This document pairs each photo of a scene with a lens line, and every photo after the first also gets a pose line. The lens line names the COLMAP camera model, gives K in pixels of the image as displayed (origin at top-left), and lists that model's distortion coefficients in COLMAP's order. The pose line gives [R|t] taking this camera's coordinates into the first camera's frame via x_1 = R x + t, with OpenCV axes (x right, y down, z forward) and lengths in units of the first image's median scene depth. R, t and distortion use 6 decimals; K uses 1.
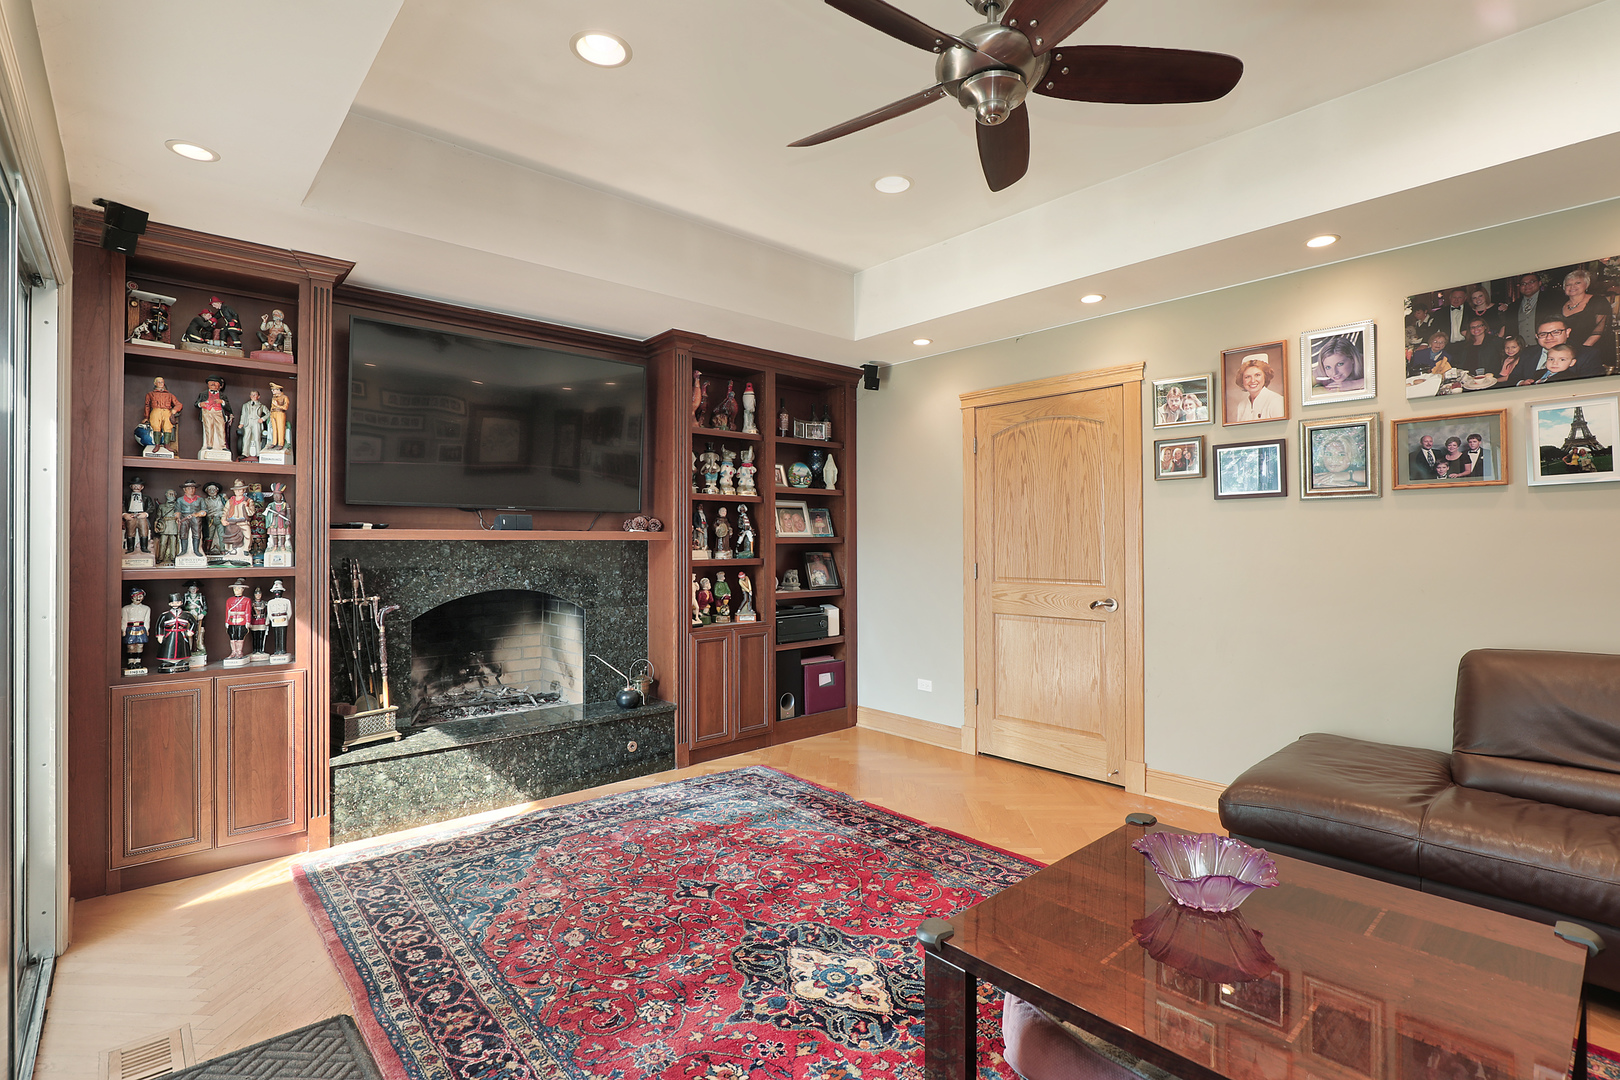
lens RADIAL K [[751.9, 0, 811.2], [0, 751.9, 540.4], [0, 0, 1]] dist [-0.021989, 0.000048]
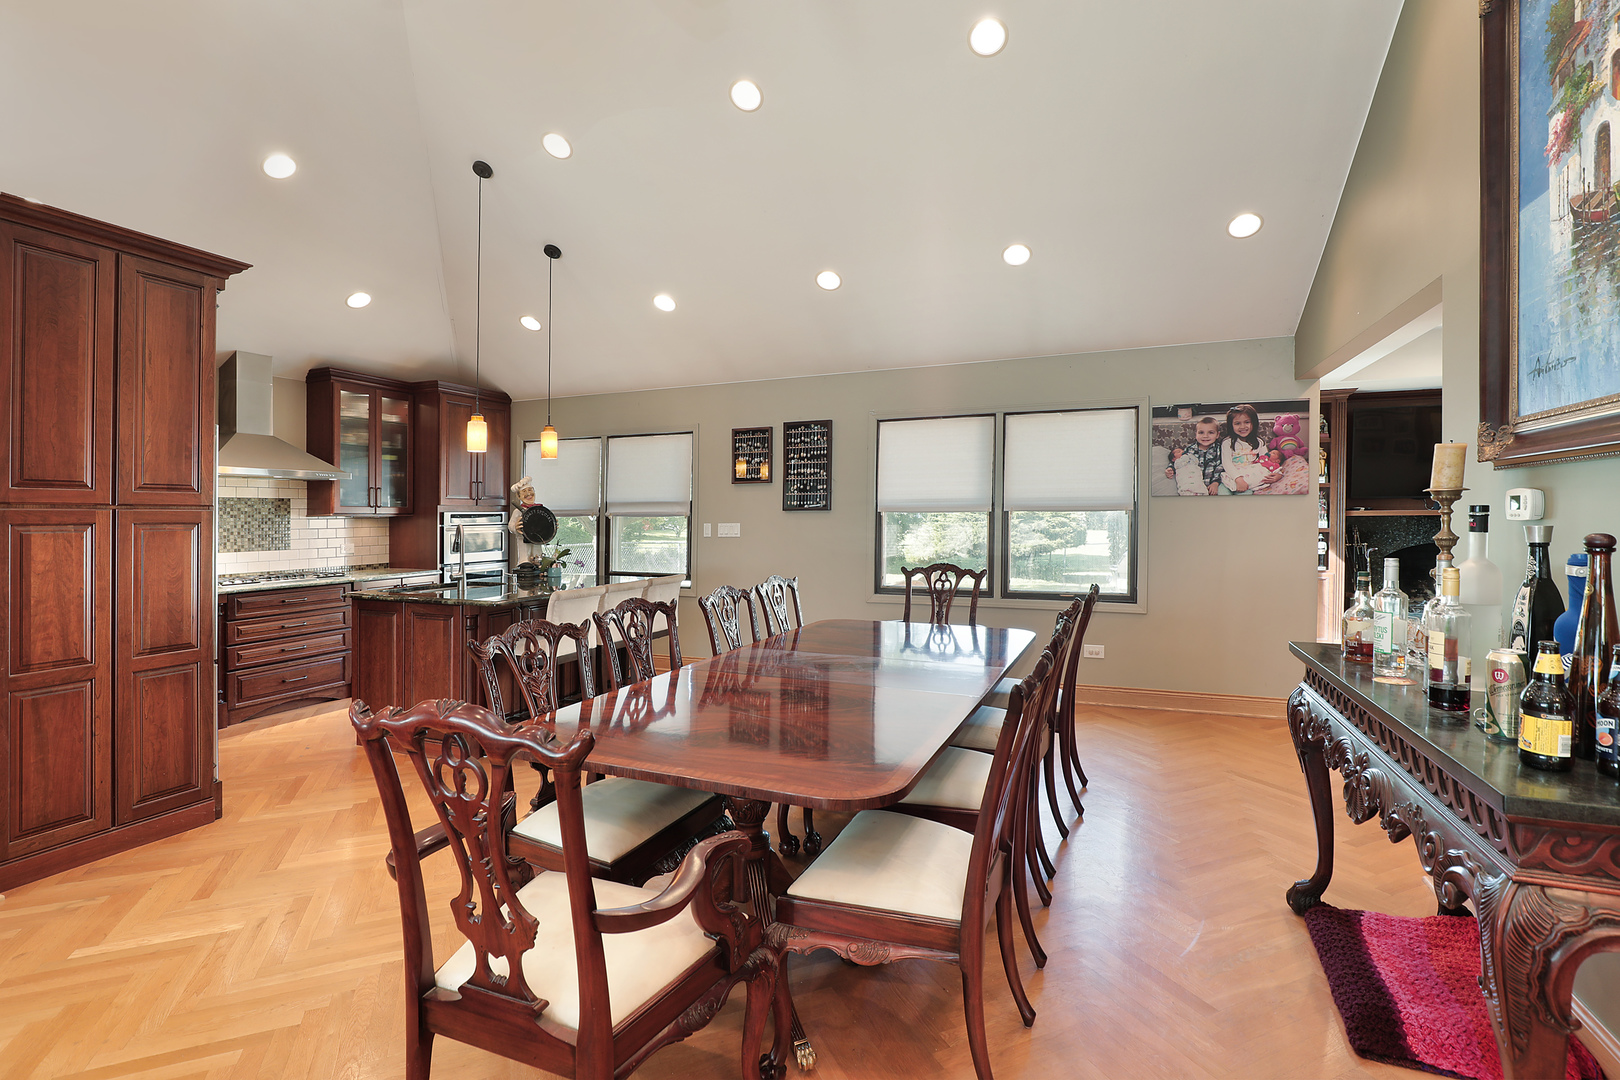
lens RADIAL K [[751.9, 0, 814.8], [0, 751.9, 526.2], [0, 0, 1]] dist [-0.021989, 0.000048]
pose [[0.450946, 0.010425, -0.892490, 0.600549], [0.014509, 0.999714, 0.019009, -0.034744], [0.892433, -0.021521, 0.450666, -1.376373]]
